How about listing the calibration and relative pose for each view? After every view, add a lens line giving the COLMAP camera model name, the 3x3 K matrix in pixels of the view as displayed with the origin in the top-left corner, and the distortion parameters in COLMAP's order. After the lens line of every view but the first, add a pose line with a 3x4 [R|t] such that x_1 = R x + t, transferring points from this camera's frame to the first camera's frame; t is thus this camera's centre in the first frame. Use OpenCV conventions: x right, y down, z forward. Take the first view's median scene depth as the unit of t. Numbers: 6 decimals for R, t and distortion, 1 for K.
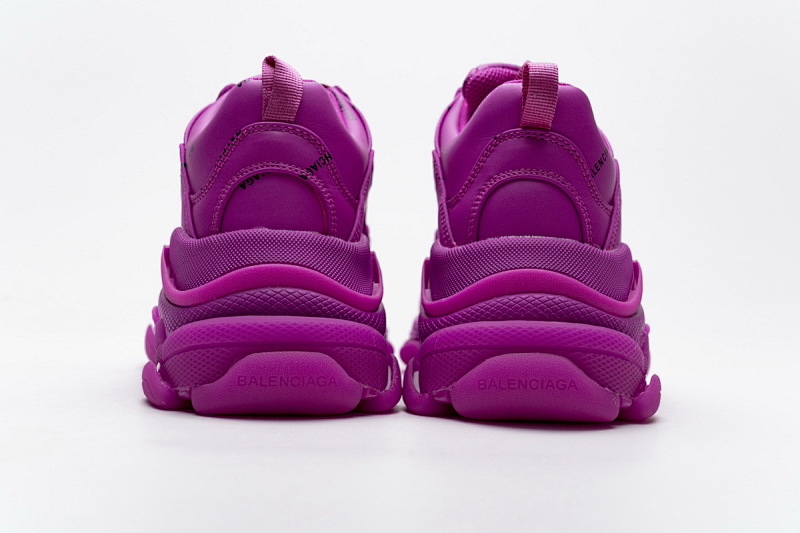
lens RADIAL K [[1563.3, 0, 402.9], [0, 1563.3, 238.9], [0, 0, 1]] dist [0.011882, 0.000000]
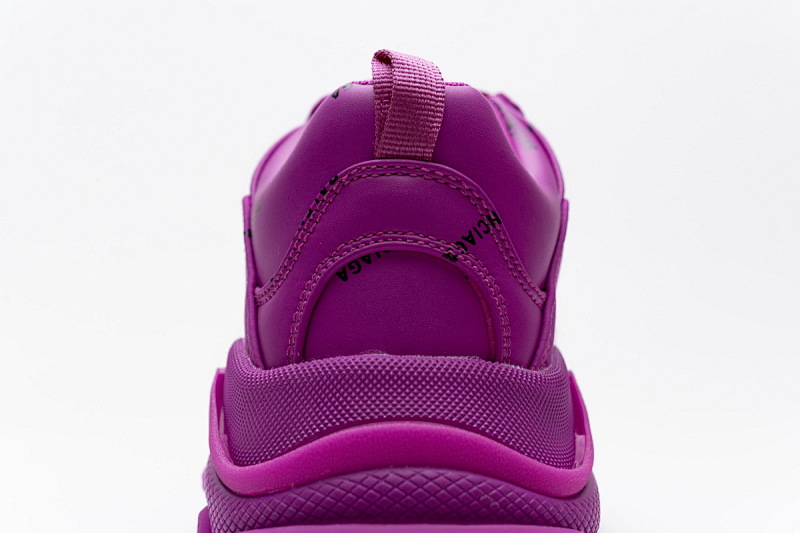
lens RADIAL K [[1563.3, 0, 396.9], [0, 1563.3, 267.7], [0, 0, 1]] dist [0.011882, 0.000000]
pose [[0.995276, -0.015916, -0.095776, -0.029846], [0.016840, 0.999819, 0.008845, -0.041801], [0.095618, -0.010416, 0.995364, 0.451850]]
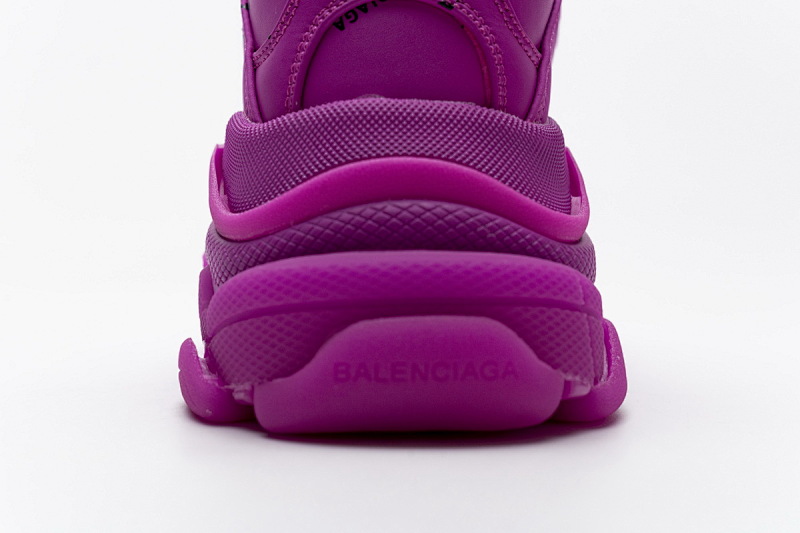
lens RADIAL K [[1563.3, 0, 401.5], [0, 1563.3, 266.6], [0, 0, 1]] dist [0.011882, 0.000000]
pose [[0.995439, -0.022068, -0.092810, -0.030017], [0.025546, 0.999009, 0.036448, 0.033542], [0.091913, -0.038653, 0.995017, 0.443494]]
